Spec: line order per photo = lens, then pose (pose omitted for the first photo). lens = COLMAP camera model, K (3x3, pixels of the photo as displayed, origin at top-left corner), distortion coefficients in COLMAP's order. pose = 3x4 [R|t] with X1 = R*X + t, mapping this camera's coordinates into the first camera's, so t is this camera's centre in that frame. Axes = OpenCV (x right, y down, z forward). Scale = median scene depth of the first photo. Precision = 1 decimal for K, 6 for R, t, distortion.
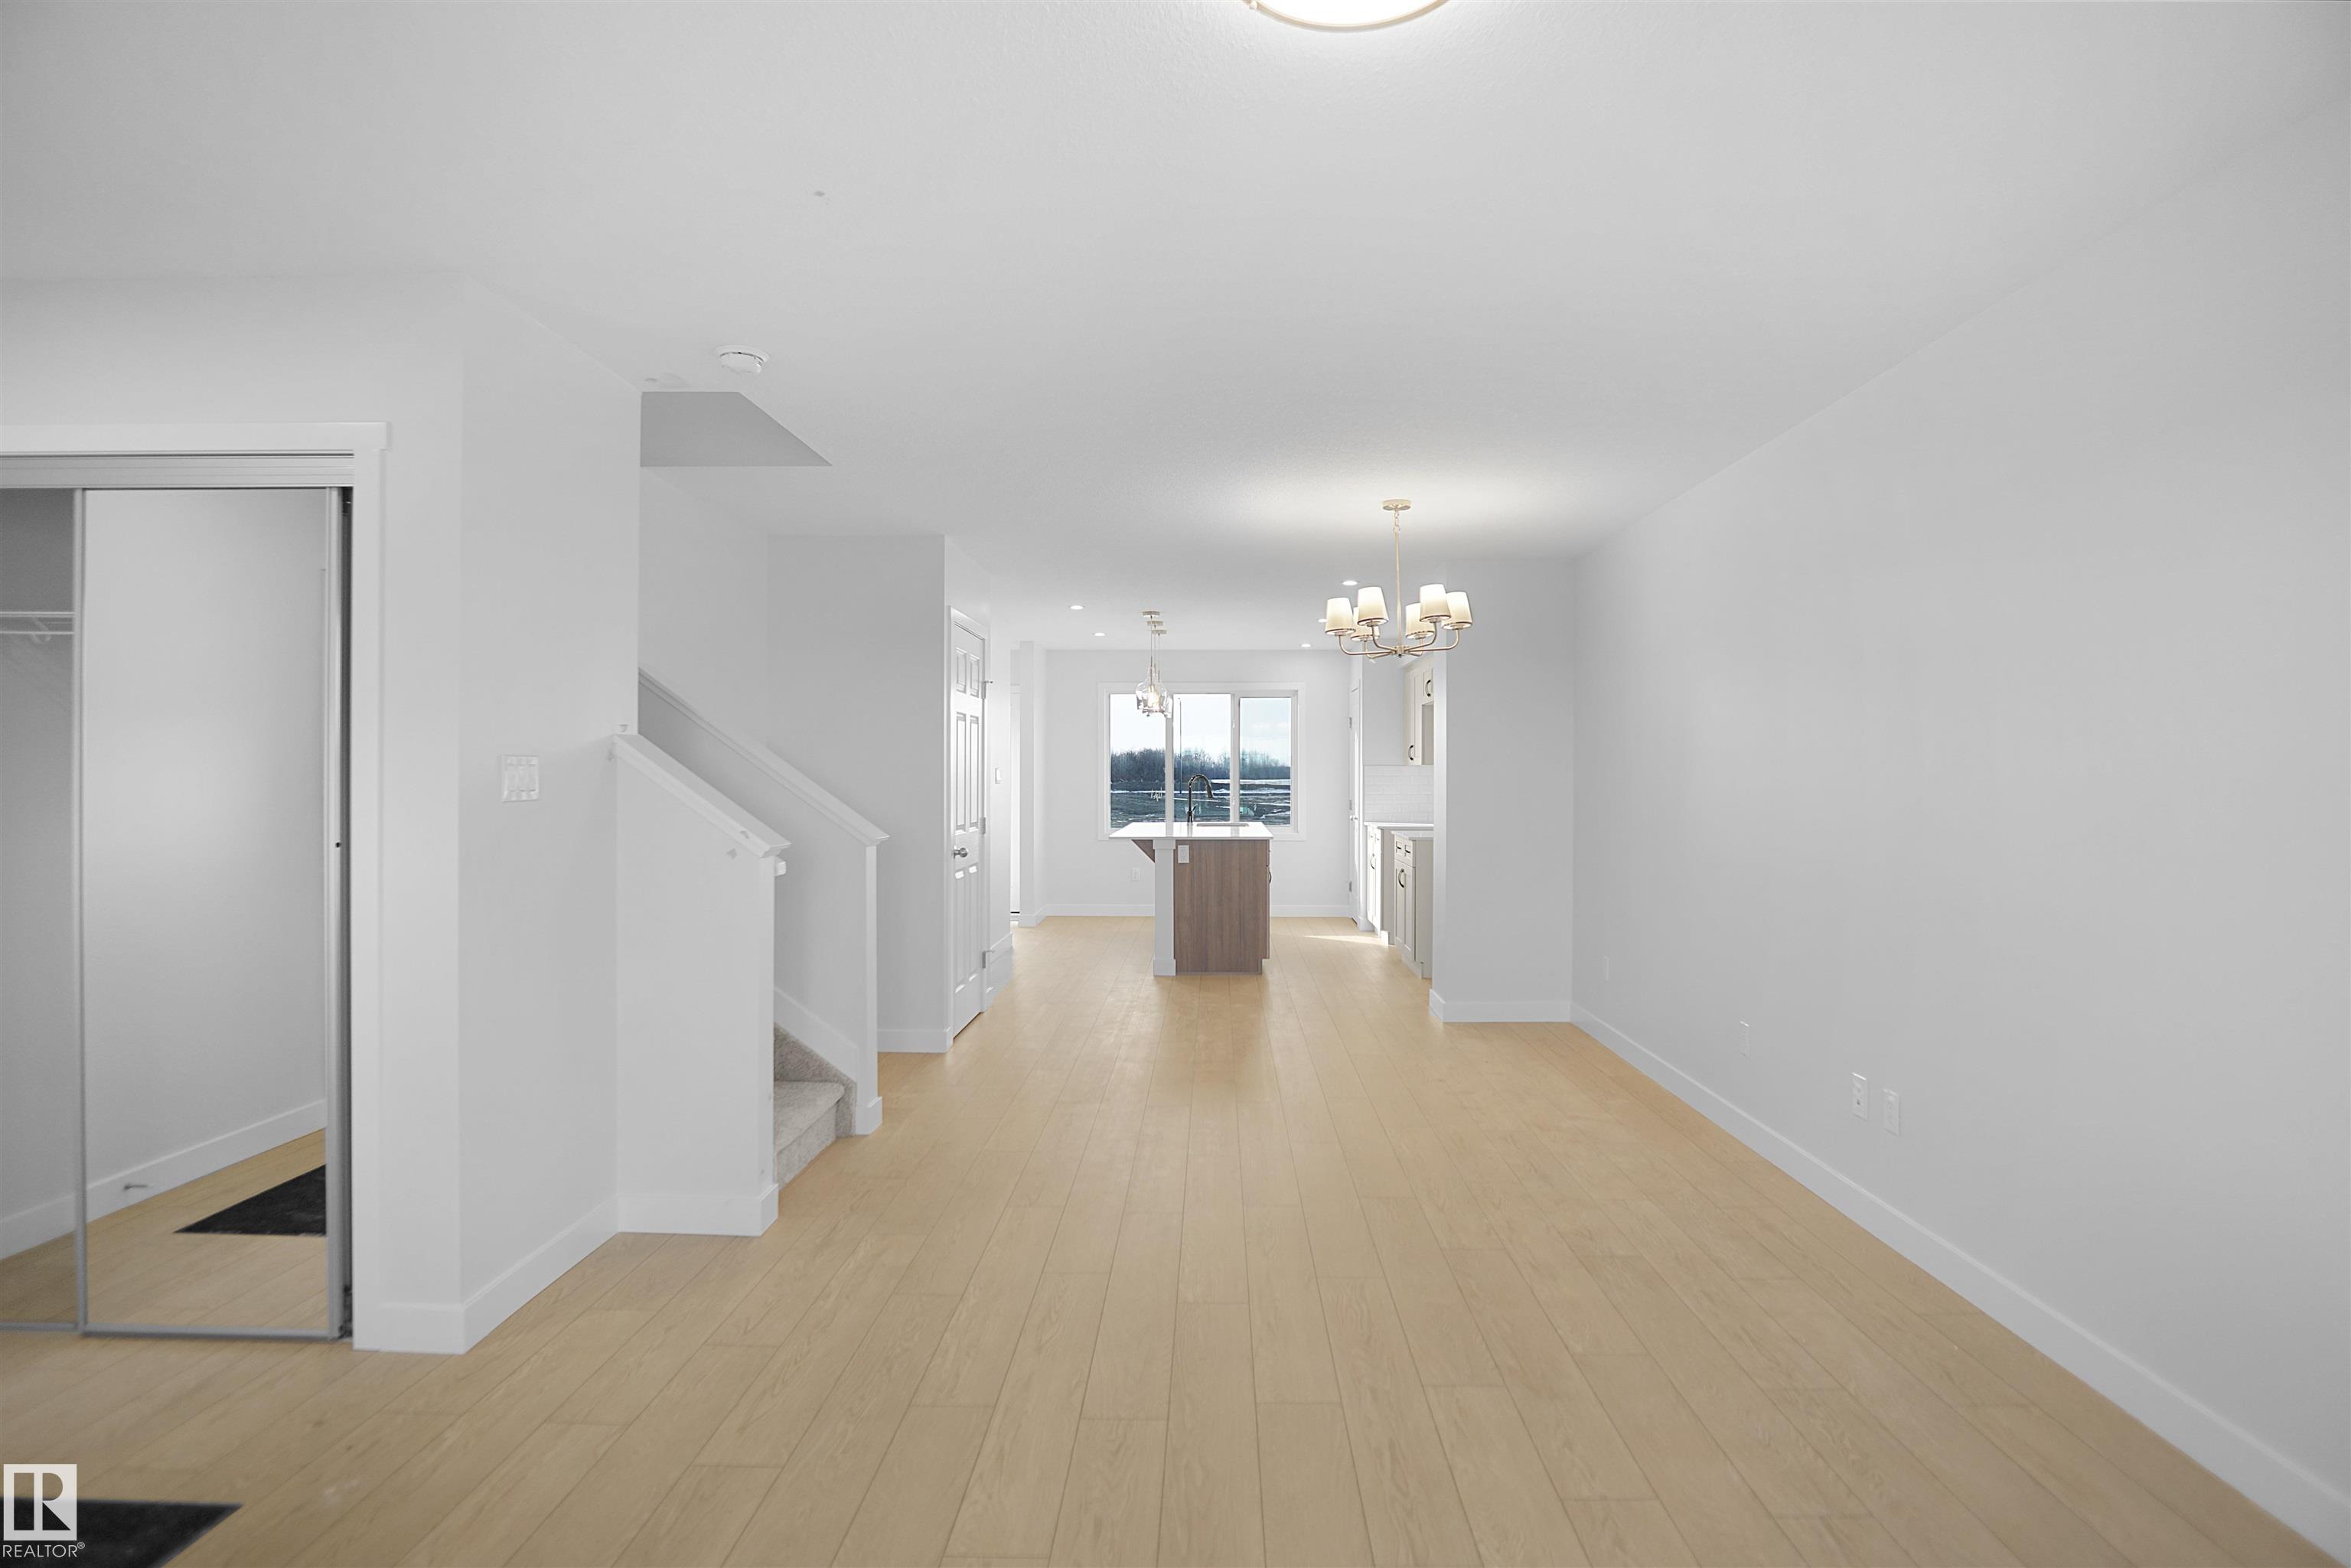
lens RADIAL K [[1266.5, 0, 1200.8], [0, 1266.5, 773.9], [0, 0, 1]] dist [-0.023207, 0.004889]
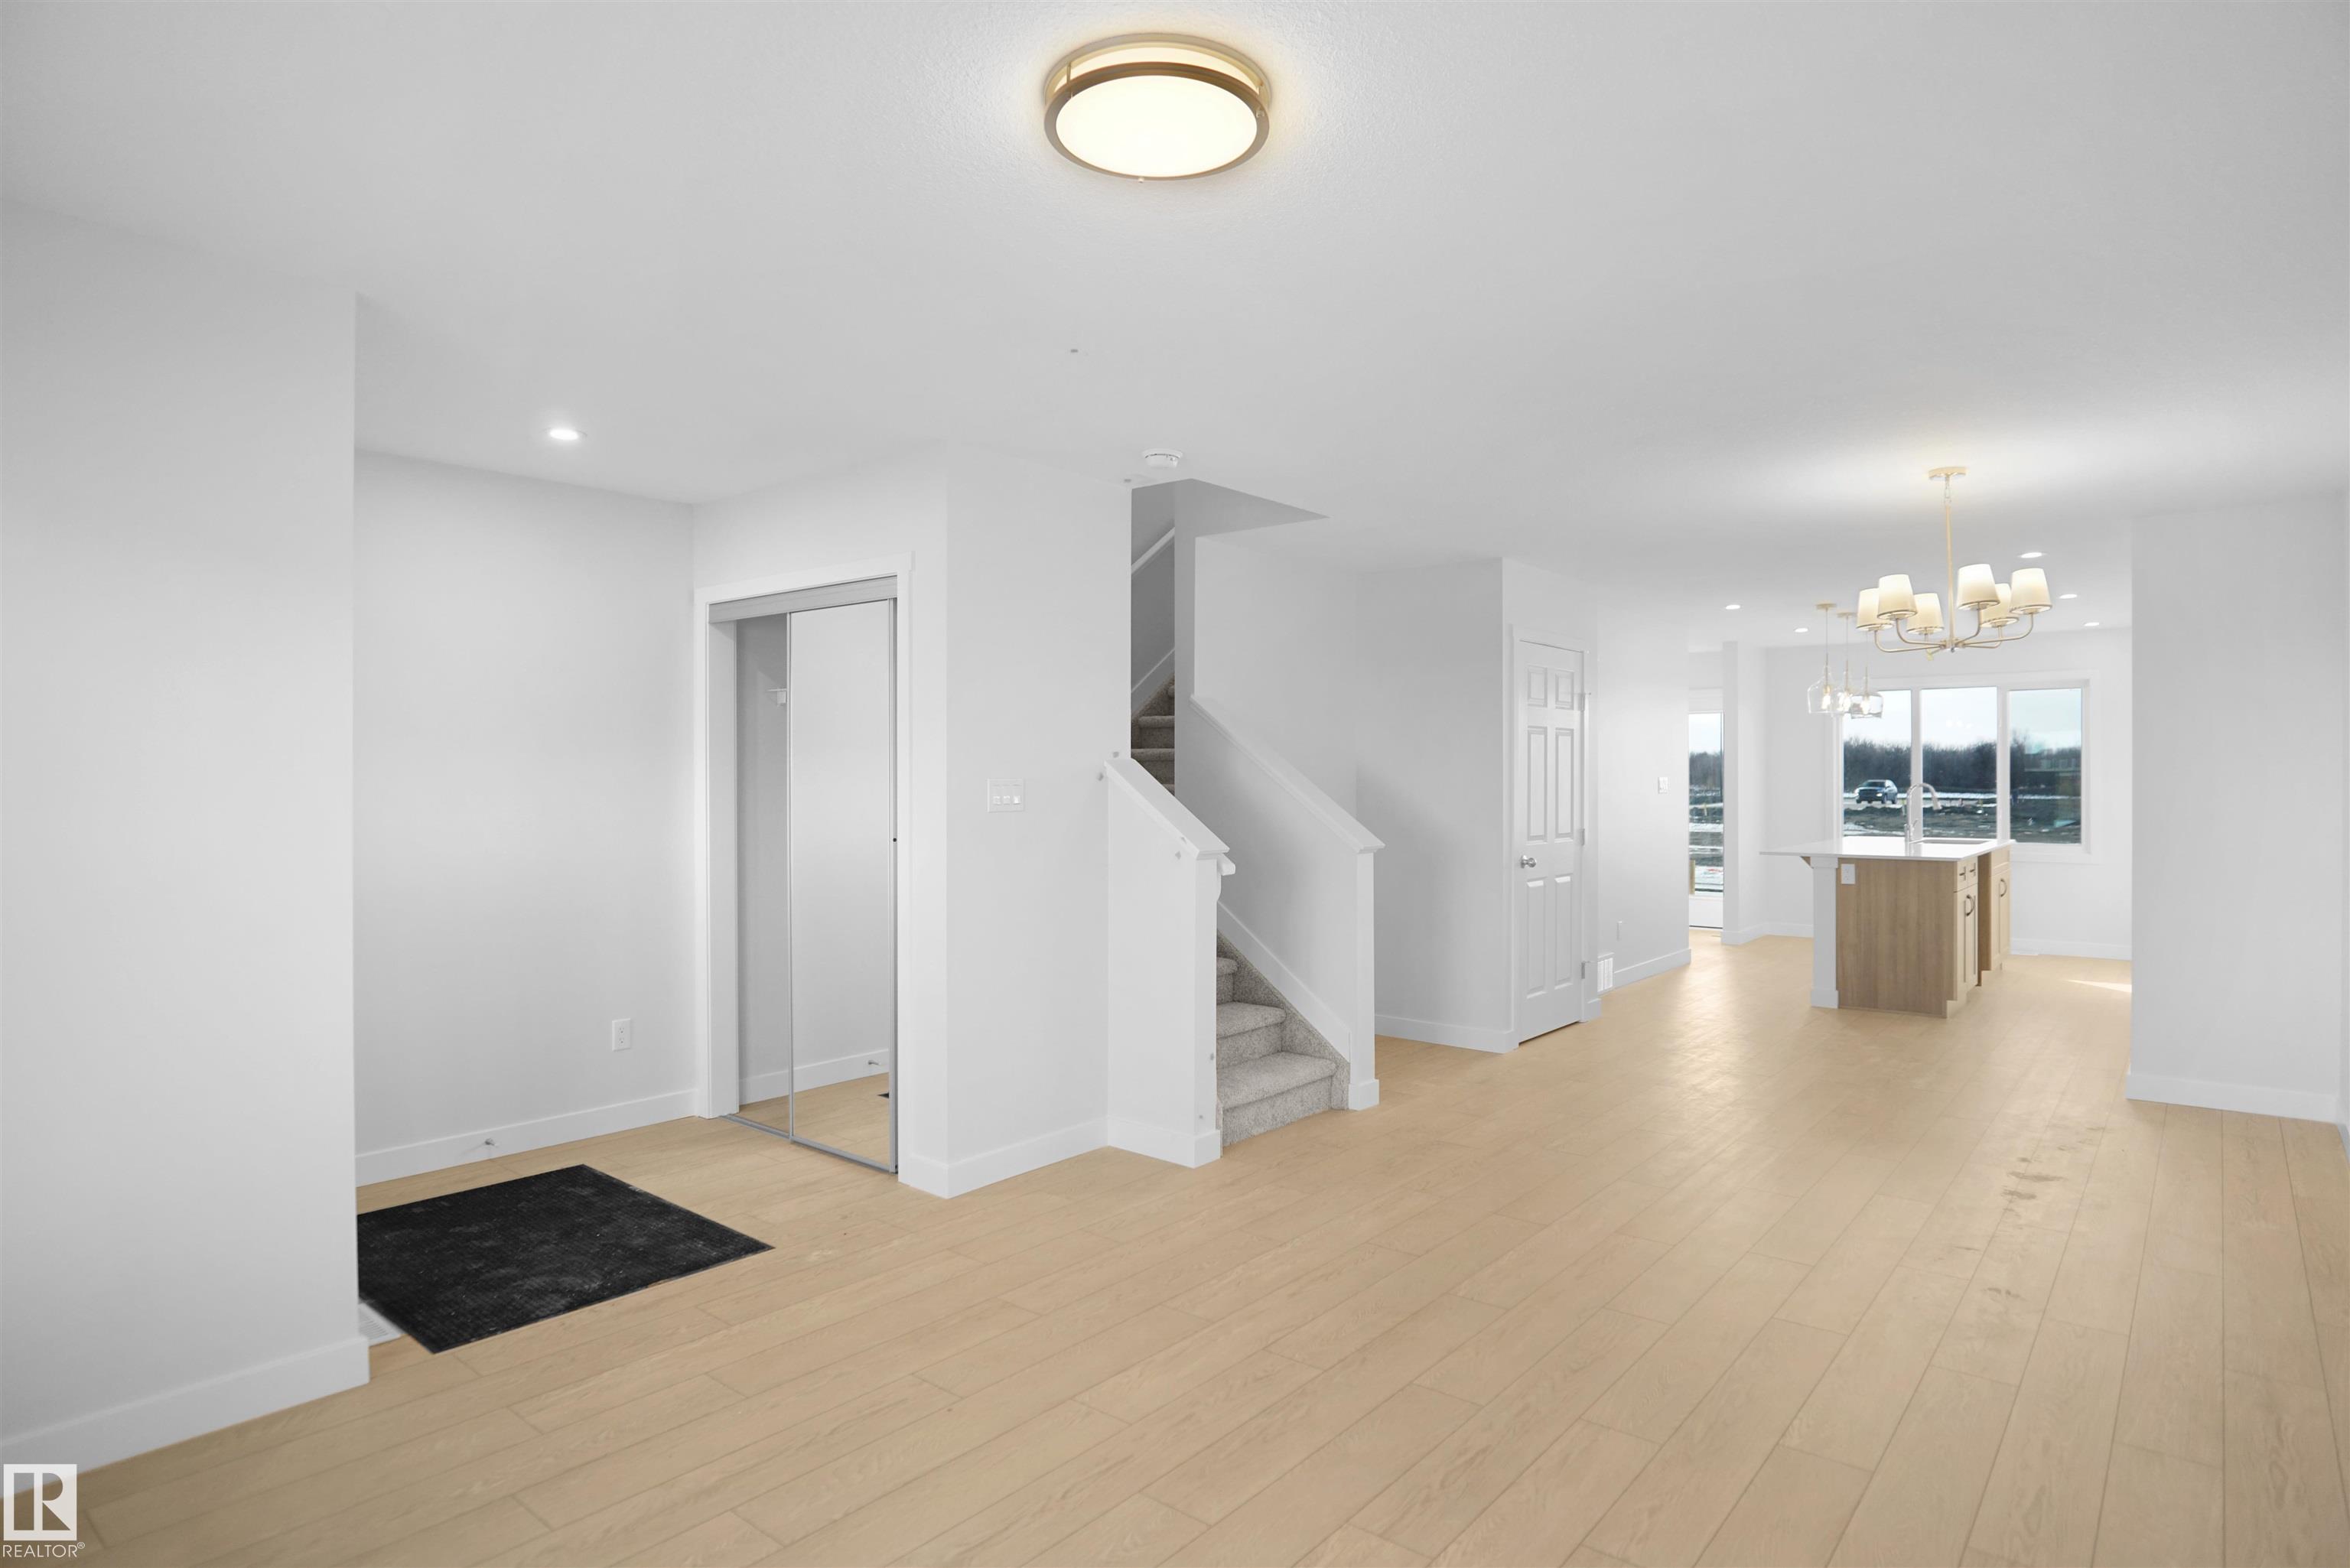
lens RADIAL K [[1265.9, 0, 1176.7], [0, 1265.9, 784.4], [0, 0, 1]] dist [-0.023207, 0.004889]
pose [[0.787042, 0.001098, -0.616898, 0.267788], [0.002011, 0.999989, 0.004346, -0.007958], [0.616896, -0.004661, 0.787031, 0.016523]]
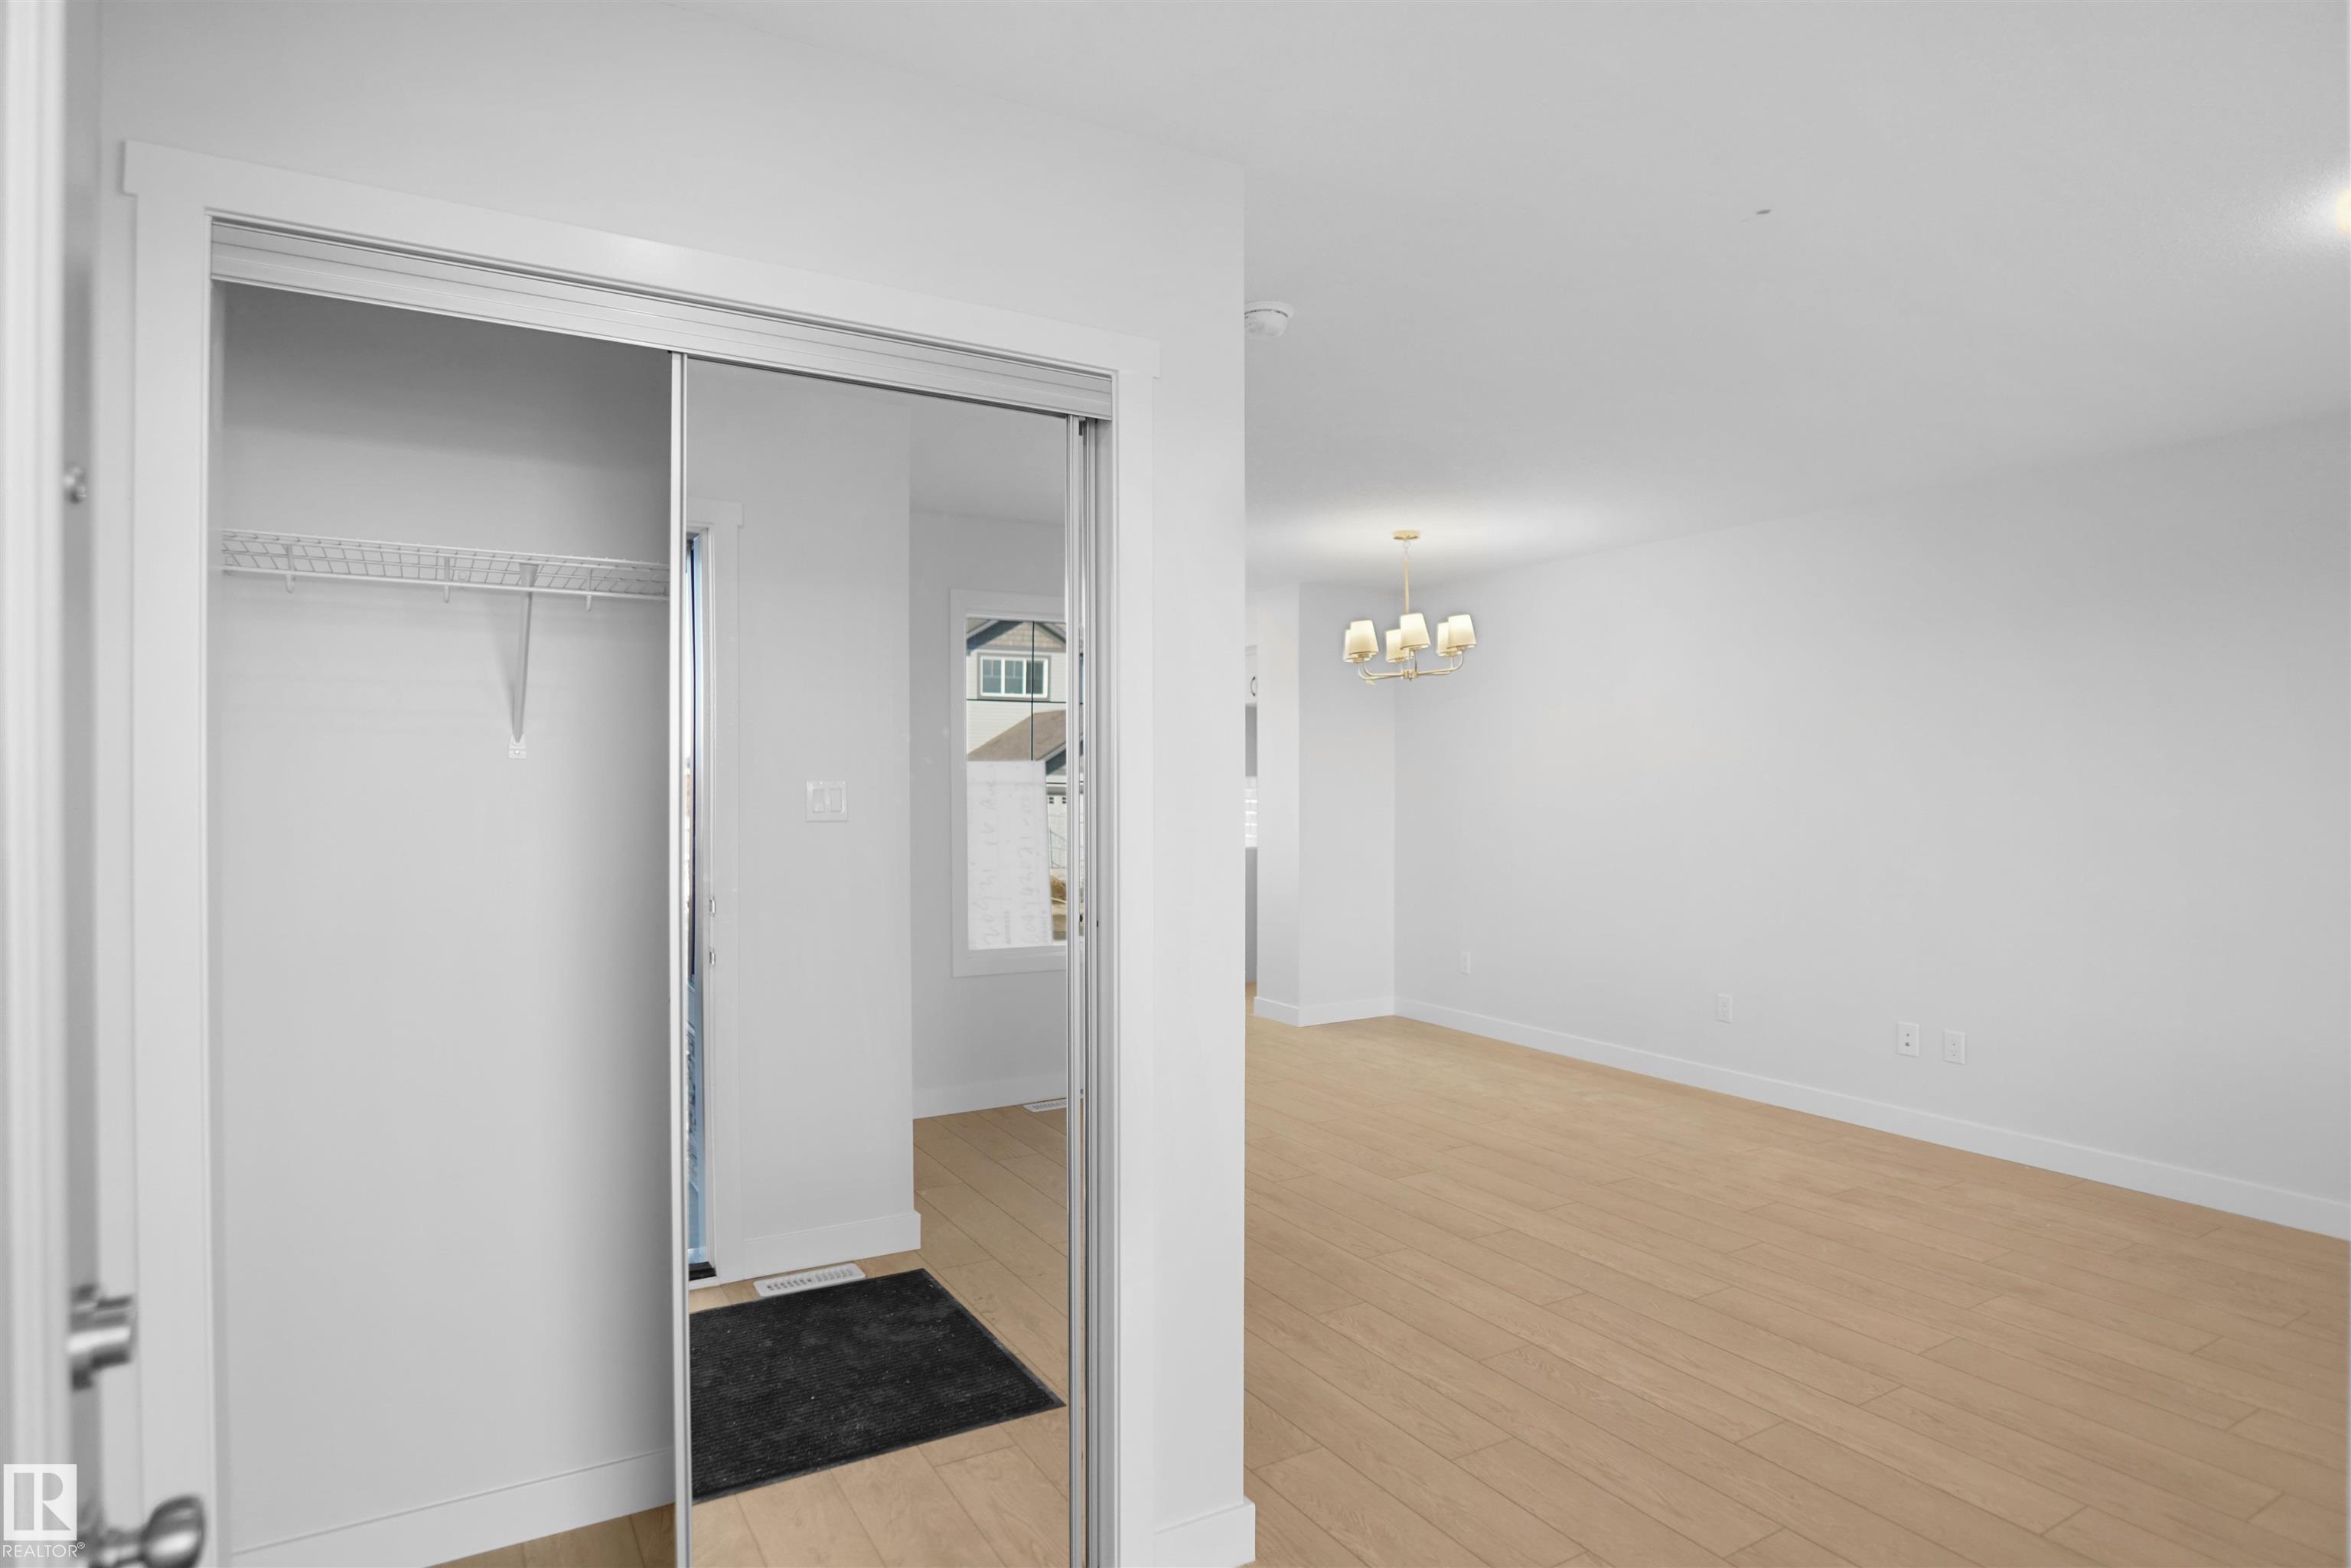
lens RADIAL K [[1266.5, 0, 1207.2], [0, 1266.5, 814.3], [0, 0, 1]] dist [-0.023207, 0.004889]
pose [[0.855791, -0.023277, 0.516798, -0.531386], [0.011230, 0.999588, 0.026425, -0.011913], [-0.517200, -0.016810, 0.855699, 0.185143]]
